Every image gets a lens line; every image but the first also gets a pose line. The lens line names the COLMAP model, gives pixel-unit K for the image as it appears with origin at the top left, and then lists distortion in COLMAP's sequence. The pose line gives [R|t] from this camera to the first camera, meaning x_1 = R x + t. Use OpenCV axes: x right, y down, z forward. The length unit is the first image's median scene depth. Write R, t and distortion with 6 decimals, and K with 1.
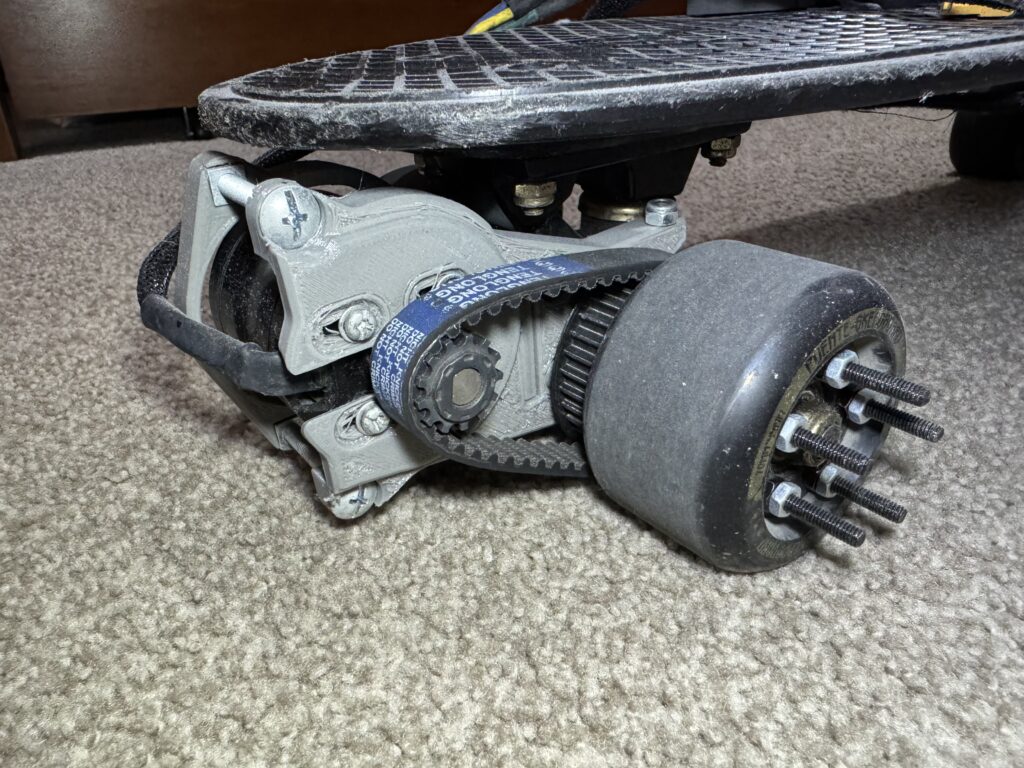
lens RADIAL K [[706.0, 0, 507.1], [0, 706.0, 385.1], [0, 0, 1]] dist [-0.002131, -0.000245]
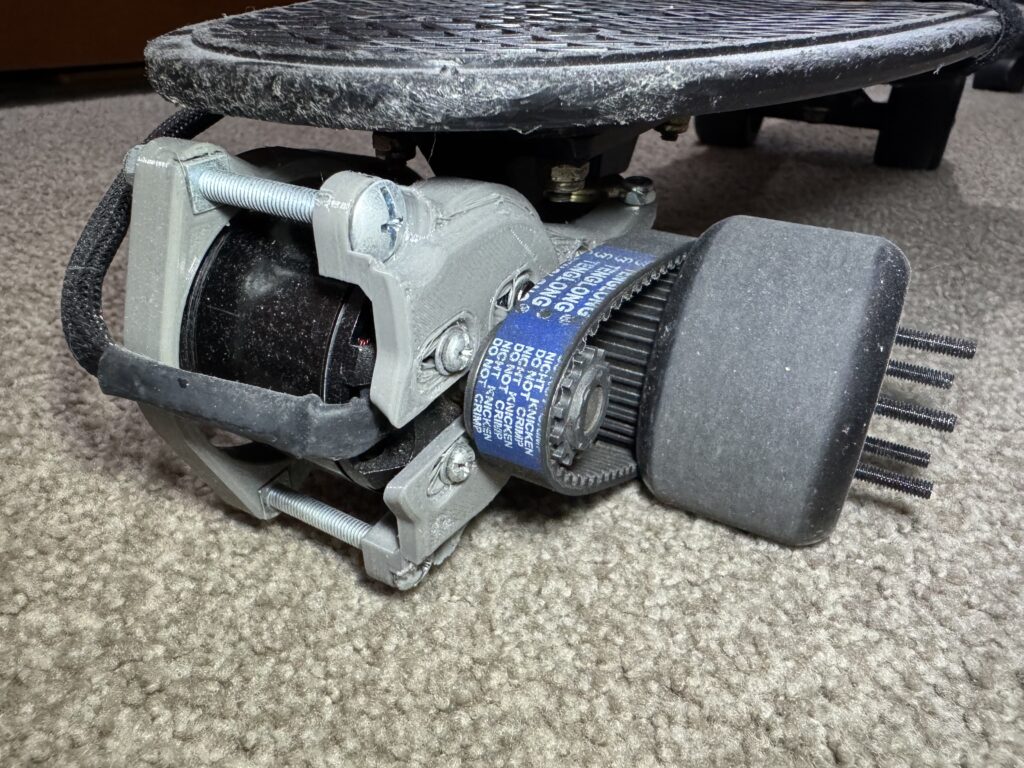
lens RADIAL K [[706.0, 0, 513.5], [0, 706.0, 381.9], [0, 0, 1]] dist [-0.002131, -0.000245]
pose [[0.926677, -0.145007, 0.346760, -0.412060], [0.136997, 0.989425, 0.047646, -0.077631], [-0.350002, 0.003352, 0.936743, 0.222864]]
